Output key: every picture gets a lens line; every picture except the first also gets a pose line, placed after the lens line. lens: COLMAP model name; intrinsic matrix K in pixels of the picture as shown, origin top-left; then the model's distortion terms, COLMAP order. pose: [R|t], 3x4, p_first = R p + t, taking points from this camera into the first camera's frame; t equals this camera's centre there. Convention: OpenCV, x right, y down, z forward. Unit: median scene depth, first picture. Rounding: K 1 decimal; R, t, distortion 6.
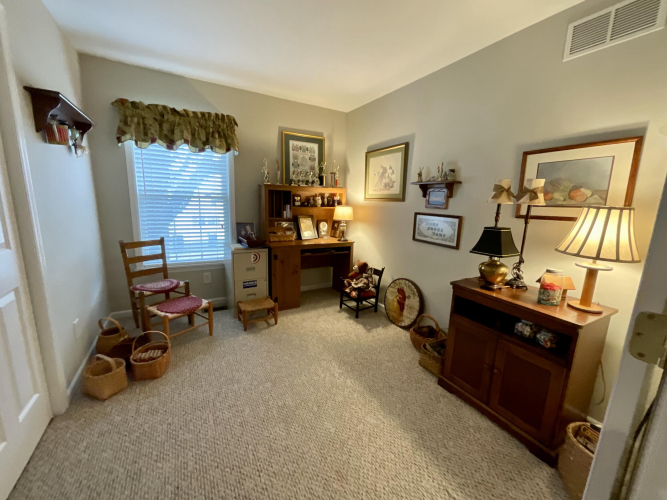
lens RADIAL K [[269.9, 0, 332.5], [0, 269.9, 249.7], [0, 0, 1]] dist [-0.001046, 0.000206]
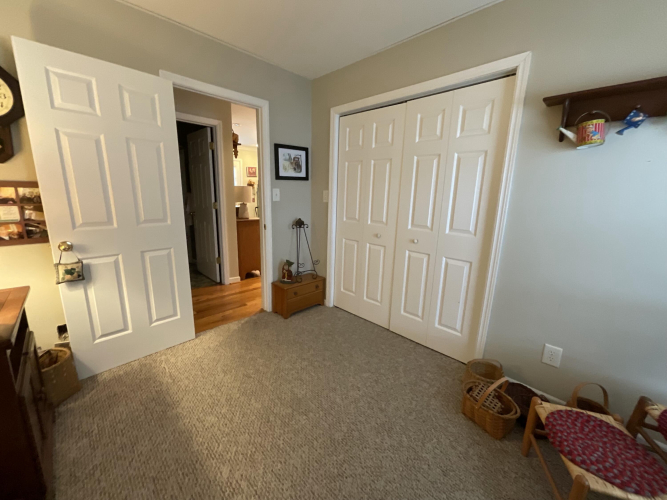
lens RADIAL K [[269.9, 0, 332.5], [0, 269.9, 249.7], [0, 0, 1]] dist [-0.001046, 0.000206]
pose [[-0.962640, -0.007609, -0.270678, -0.009807], [-0.109694, 0.924870, 0.364118, -0.333493], [0.247572, 0.380207, -0.891152, 1.812058]]
